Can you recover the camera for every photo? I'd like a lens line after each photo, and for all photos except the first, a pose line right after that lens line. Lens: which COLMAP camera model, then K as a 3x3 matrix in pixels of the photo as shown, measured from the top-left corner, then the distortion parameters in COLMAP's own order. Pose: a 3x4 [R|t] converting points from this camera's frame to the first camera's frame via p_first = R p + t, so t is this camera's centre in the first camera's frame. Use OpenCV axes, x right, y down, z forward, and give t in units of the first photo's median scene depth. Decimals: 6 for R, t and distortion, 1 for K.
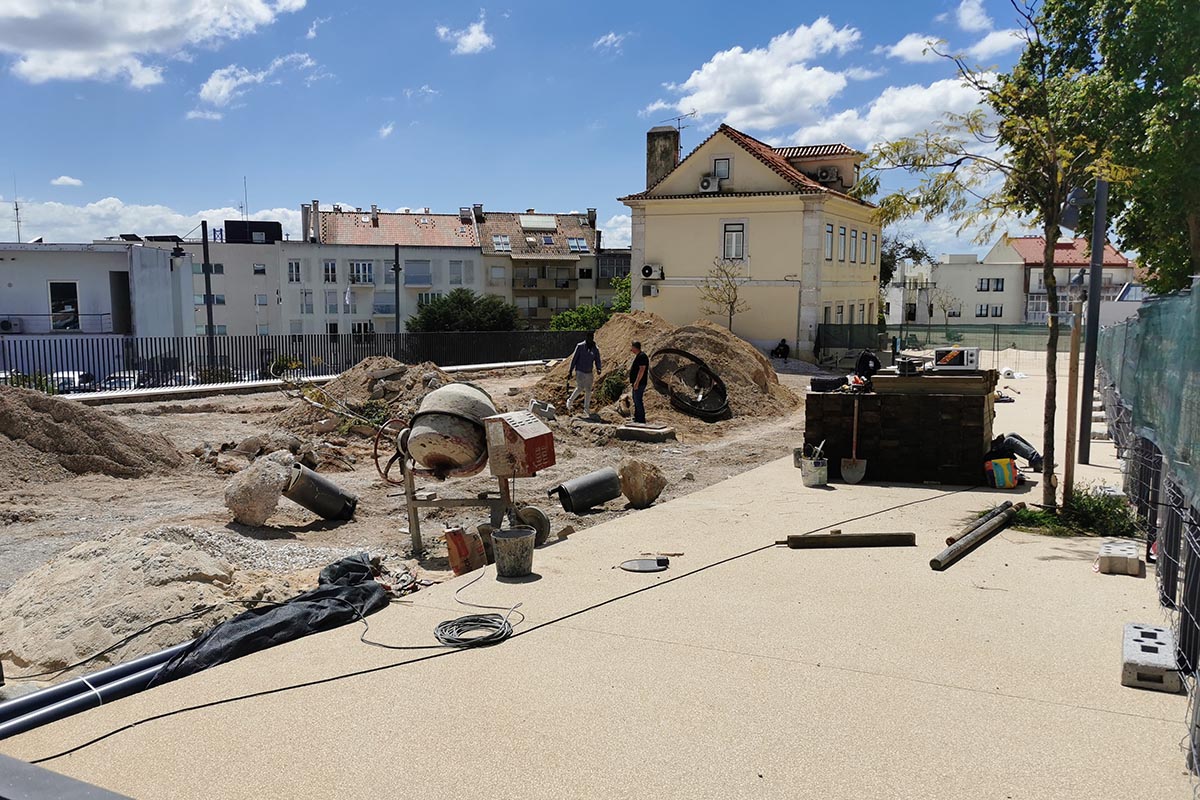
lens RADIAL K [[946.4, 0, 601.8], [0, 946.4, 400.8], [0, 0, 1]] dist [-0.001435, -0.000007]
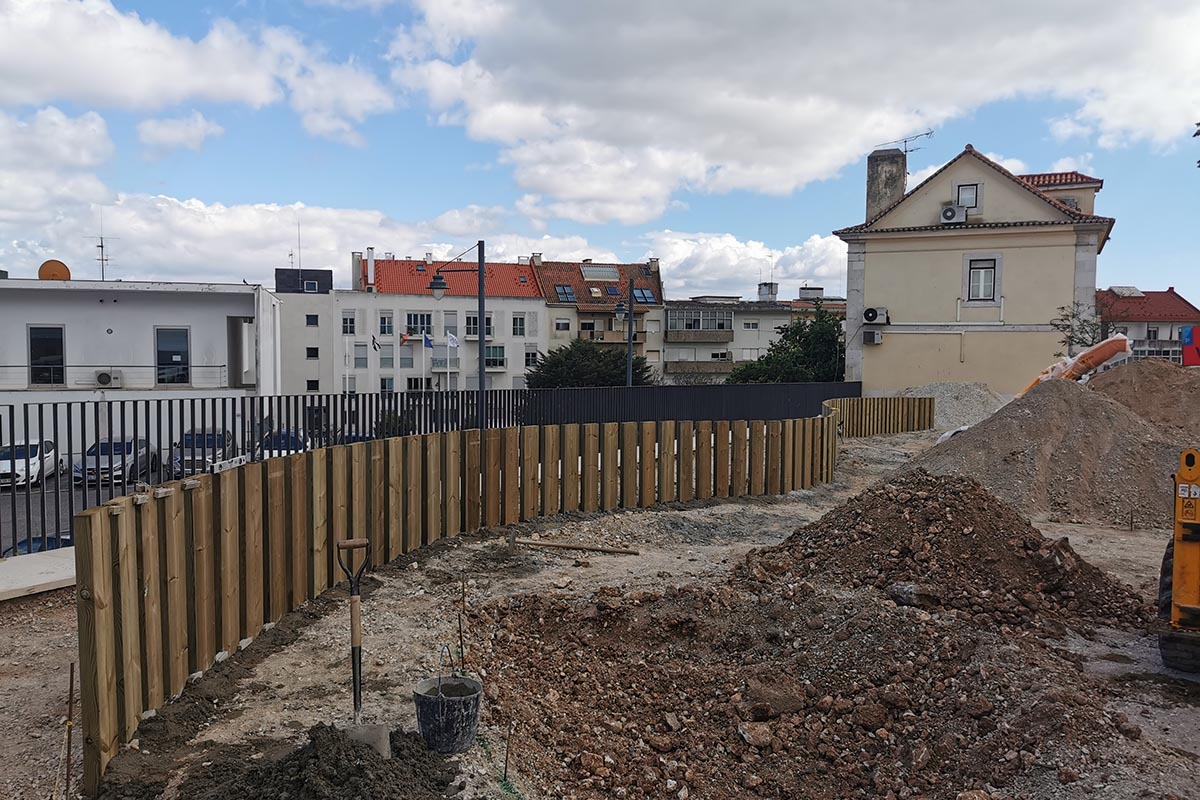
lens RADIAL K [[946.4, 0, 596.8], [0, 946.4, 402.0], [0, 0, 1]] dist [-0.001435, -0.000007]
pose [[0.999326, -0.003021, 0.036577, -0.219808], [0.005189, 0.998225, -0.059322, -0.007519], [-0.036333, 0.059472, 0.997569, 0.145582]]
